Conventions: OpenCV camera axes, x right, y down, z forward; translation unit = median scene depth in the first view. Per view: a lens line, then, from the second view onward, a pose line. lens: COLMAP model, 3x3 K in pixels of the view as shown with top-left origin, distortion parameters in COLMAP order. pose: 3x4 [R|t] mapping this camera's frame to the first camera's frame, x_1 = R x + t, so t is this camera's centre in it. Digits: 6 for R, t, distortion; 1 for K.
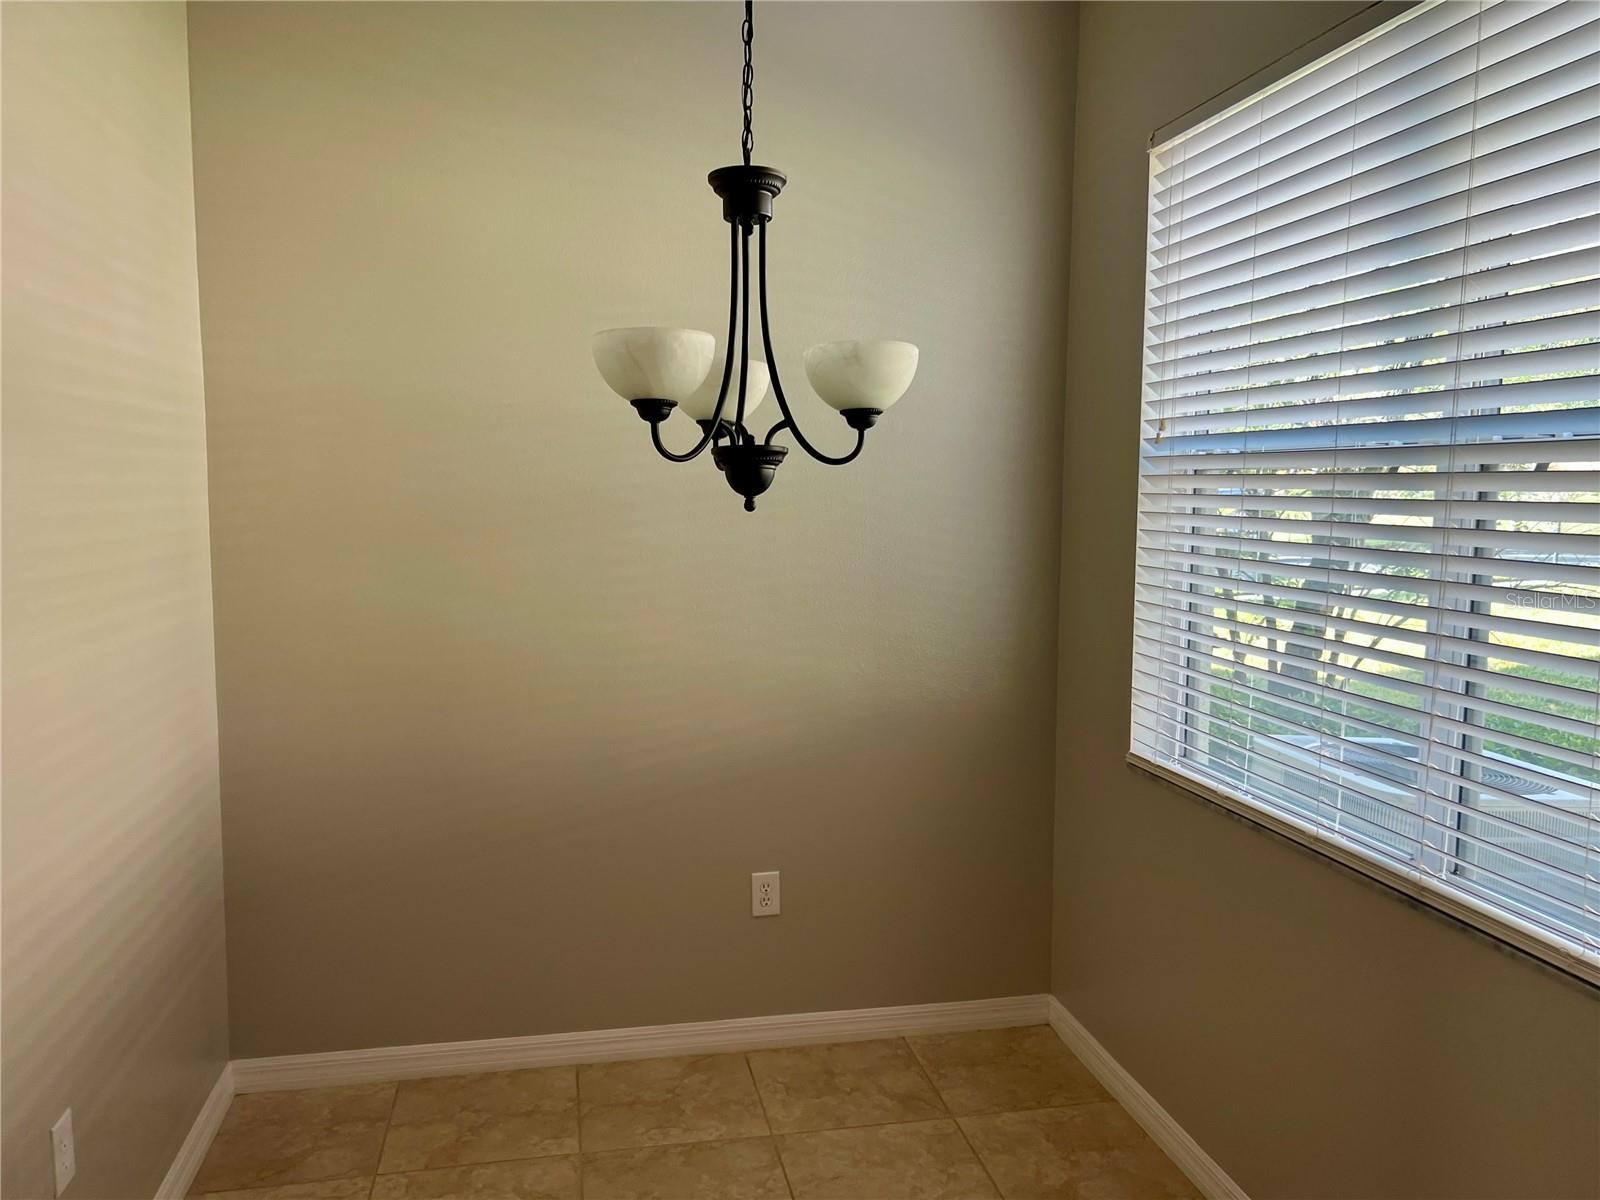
lens RADIAL K [[1232.8, 0, 801.4], [0, 1232.8, 597.2], [0, 0, 1]] dist [0.034960, -0.001096]
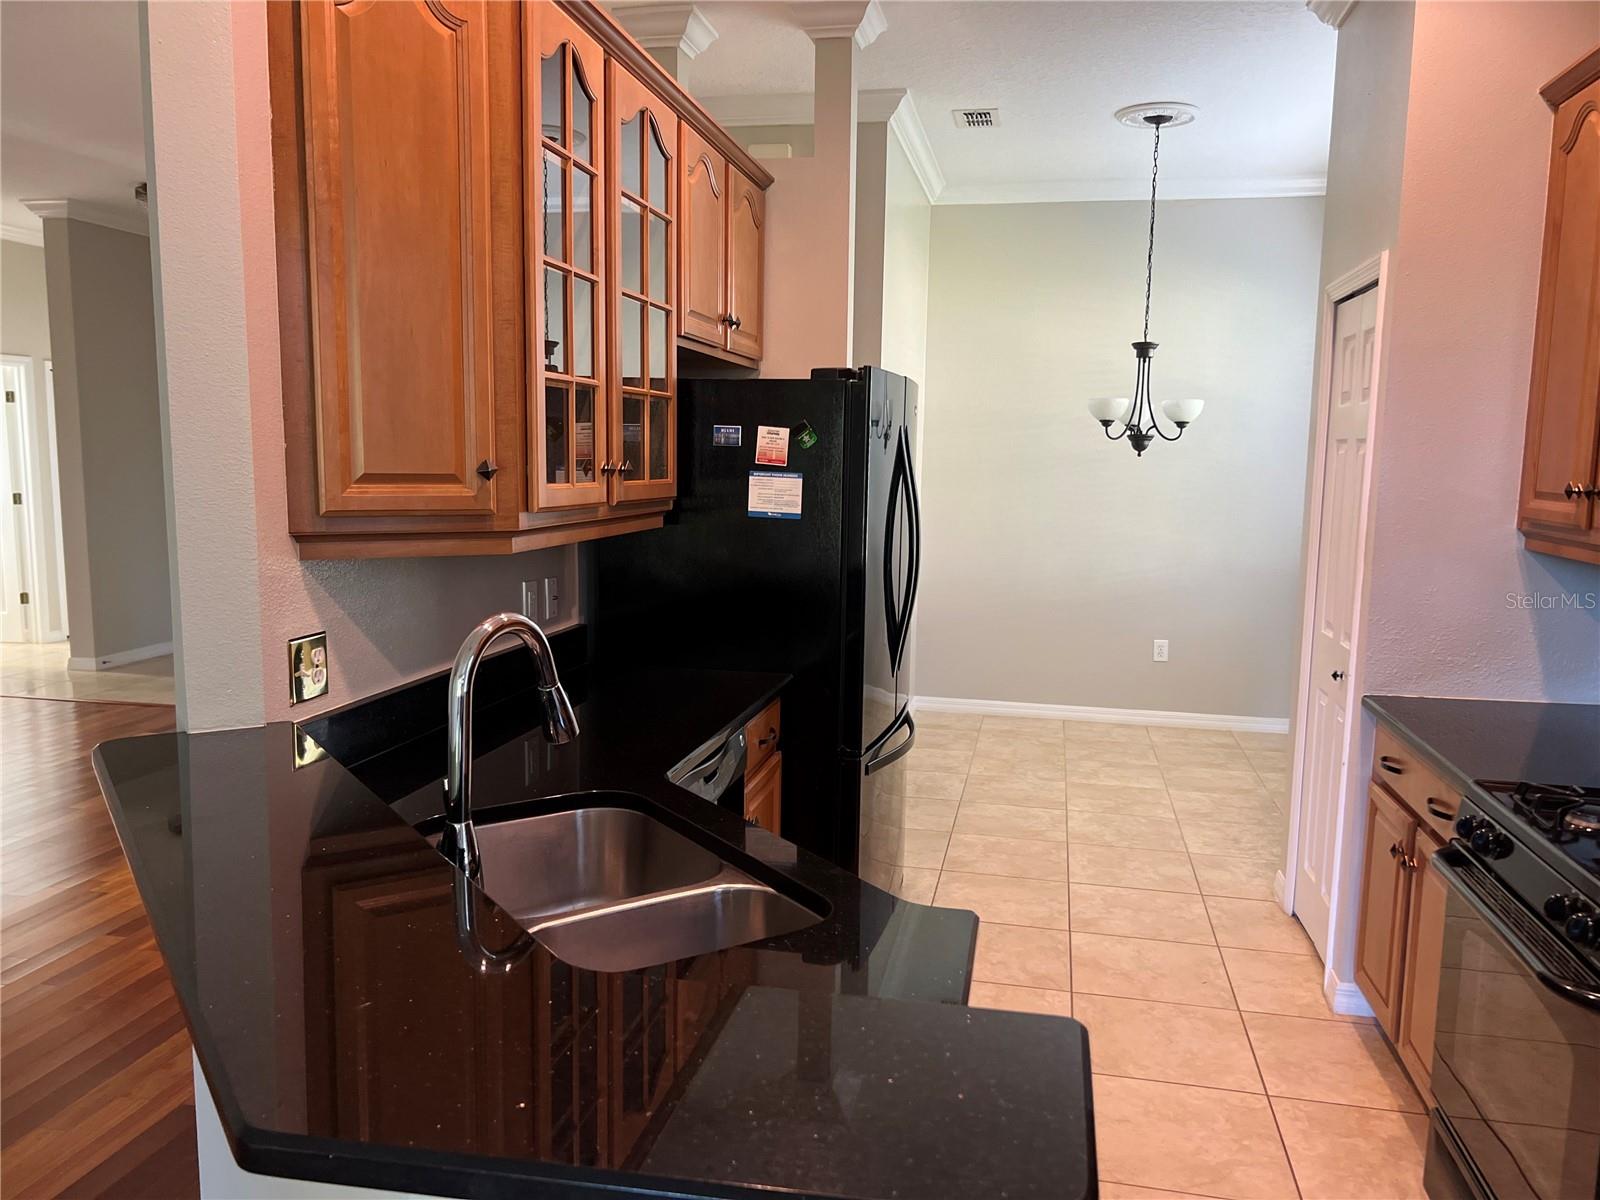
lens RADIAL K [[1232.8, 0, 804.9], [0, 1232.8, 600.2], [0, 0, 1]] dist [0.034960, -0.001096]
pose [[0.923261, 0.064706, -0.378684, 0.359730], [-0.052978, 0.997740, 0.041320, 0.192010], [0.380502, -0.018087, 0.924603, -2.026596]]
